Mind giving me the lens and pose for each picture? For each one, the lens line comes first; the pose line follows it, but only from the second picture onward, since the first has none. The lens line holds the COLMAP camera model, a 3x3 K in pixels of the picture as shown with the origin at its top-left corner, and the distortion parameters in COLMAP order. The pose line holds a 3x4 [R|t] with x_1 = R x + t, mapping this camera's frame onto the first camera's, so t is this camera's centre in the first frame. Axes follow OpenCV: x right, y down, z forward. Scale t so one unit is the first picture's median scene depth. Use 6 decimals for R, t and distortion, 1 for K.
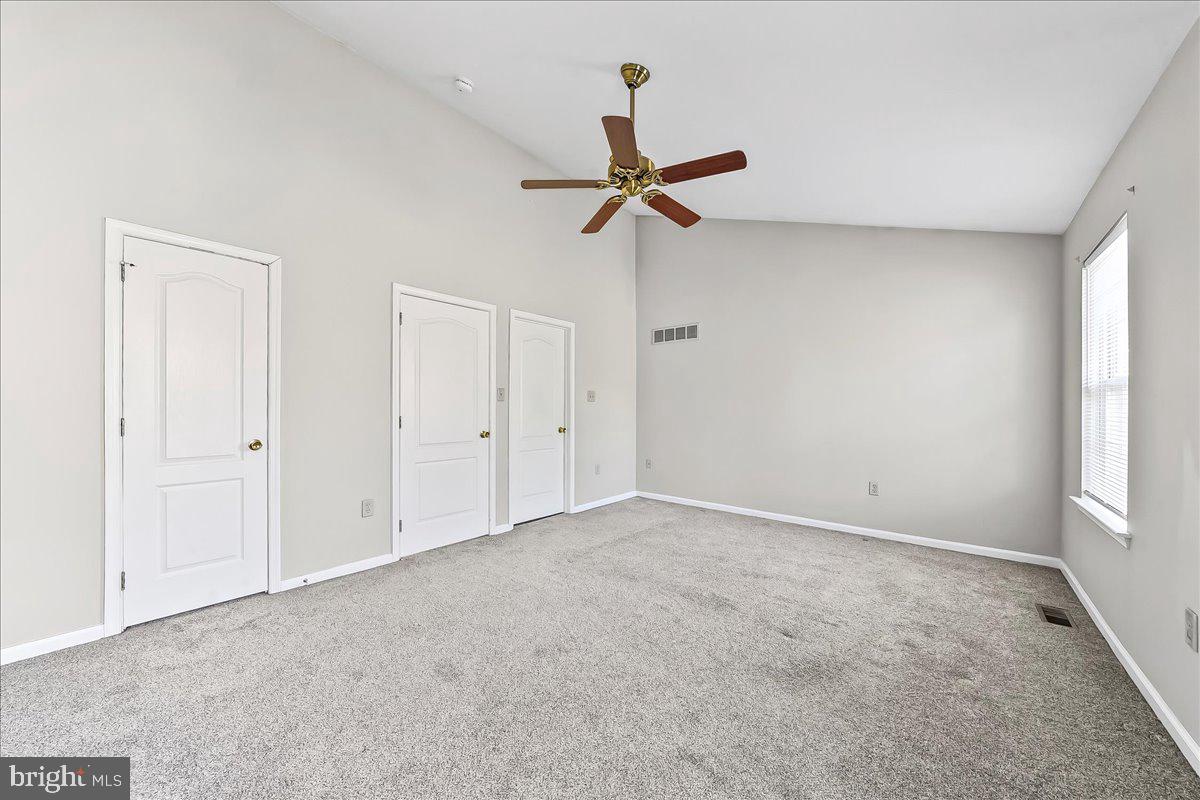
lens RADIAL K [[425.2, 0, 589.0], [0, 425.2, 408.4], [0, 0, 1]] dist [-0.007551, -0.000230]
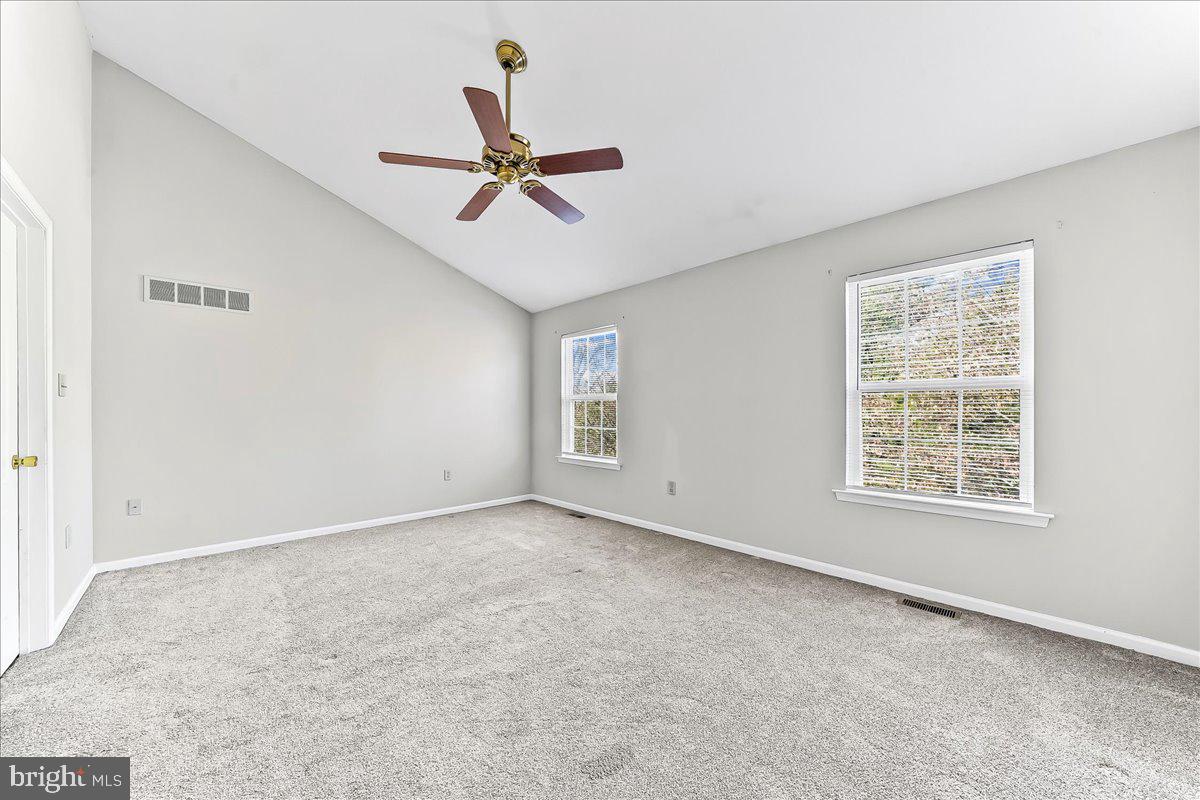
lens RADIAL K [[425.2, 0, 603.0], [0, 425.2, 408.8], [0, 0, 1]] dist [-0.007551, -0.000230]
pose [[0.061543, -0.001607, 0.998103, -0.648062], [-0.005221, 0.999985, 0.001932, -0.011485], [-0.998091, -0.005330, 0.061534, 0.559104]]
